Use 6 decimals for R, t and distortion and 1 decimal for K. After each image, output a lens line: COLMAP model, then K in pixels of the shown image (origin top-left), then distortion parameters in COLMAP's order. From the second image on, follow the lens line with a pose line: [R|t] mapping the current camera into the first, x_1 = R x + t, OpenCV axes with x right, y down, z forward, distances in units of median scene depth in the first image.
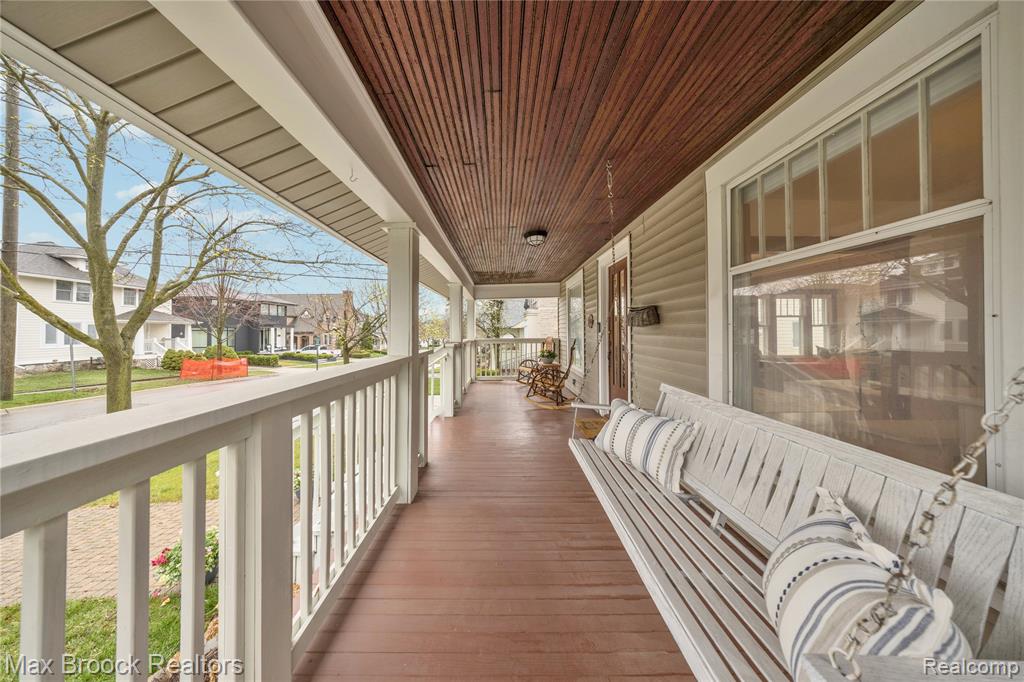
lens RADIAL K [[295.1, 0, 500.6], [0, 295.1, 326.7], [0, 0, 1]] dist [-0.001097, -0.000080]
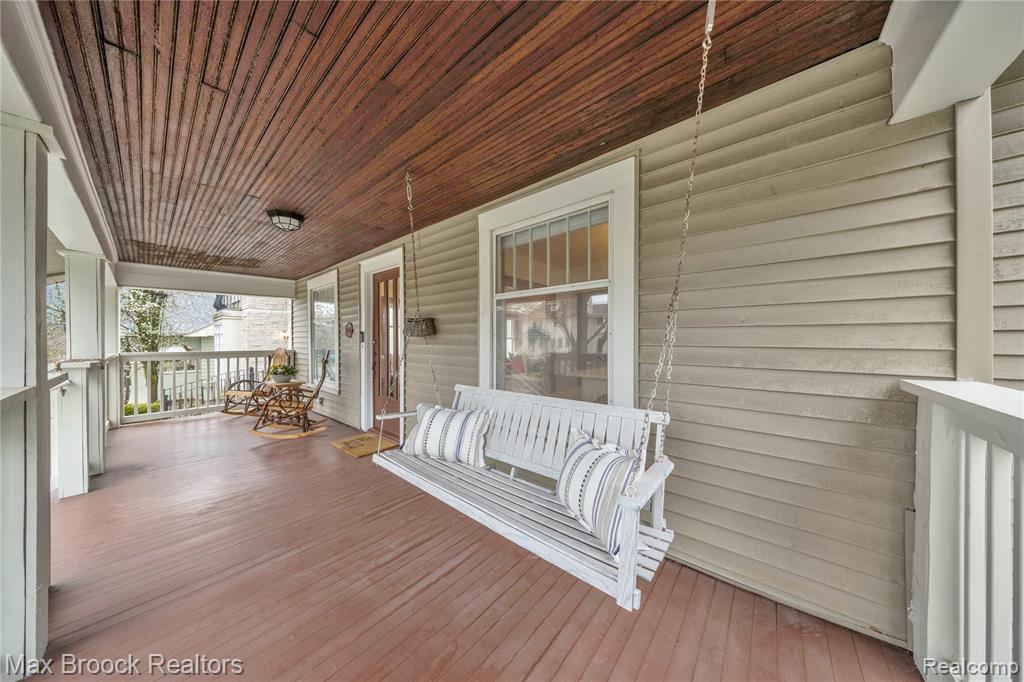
lens RADIAL K [[307.7, 0, 512.0], [0, 307.7, 341.0], [0, 0, 1]] dist [0.000501, -0.000049]
pose [[0.640245, 0.006781, 0.768141, -0.151719], [-0.015421, 0.999873, 0.004027, 0.005217], [-0.768016, -0.014424, 0.640268, 0.024175]]
